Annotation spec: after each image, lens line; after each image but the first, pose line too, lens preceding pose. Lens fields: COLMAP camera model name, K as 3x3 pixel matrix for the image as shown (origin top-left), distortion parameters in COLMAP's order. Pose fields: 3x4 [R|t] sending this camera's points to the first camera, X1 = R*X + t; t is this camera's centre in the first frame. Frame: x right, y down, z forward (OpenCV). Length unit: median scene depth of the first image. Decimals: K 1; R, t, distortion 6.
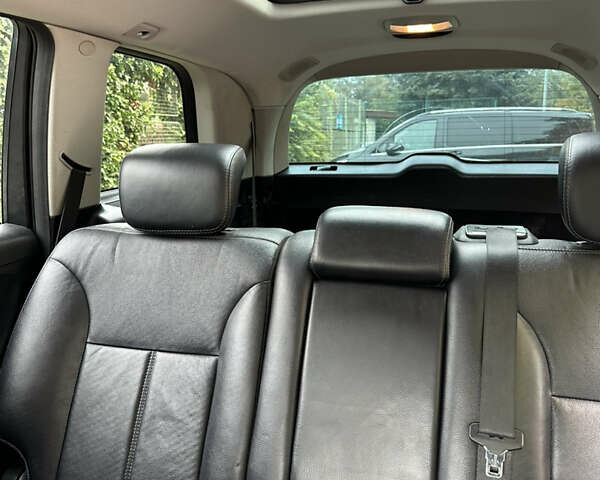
lens RADIAL K [[605.5, 0, 300.0], [0, 605.5, 240.0], [0, 0, 1]] dist [0.152182, -0.398911]
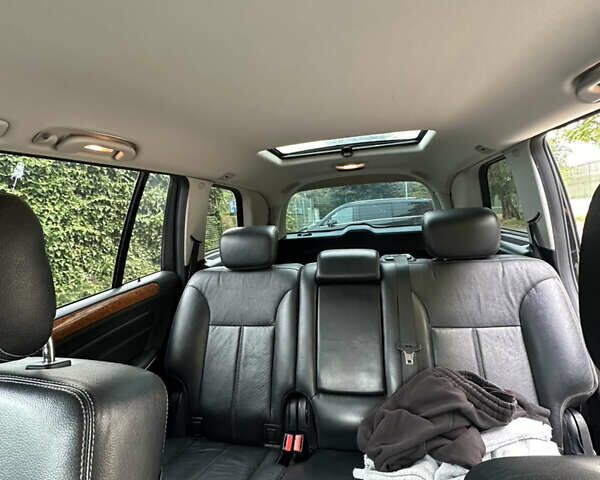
lens RADIAL K [[345.5, 0, 300.0], [0, 345.5, 240.0], [0, 0, 1]] dist [-0.001739, -0.000027]
pose [[0.995412, -0.065766, 0.069494, -0.102356], [0.072834, 0.991842, -0.104617, 0.026789], [-0.062047, 0.109198, 0.992082, -0.201375]]
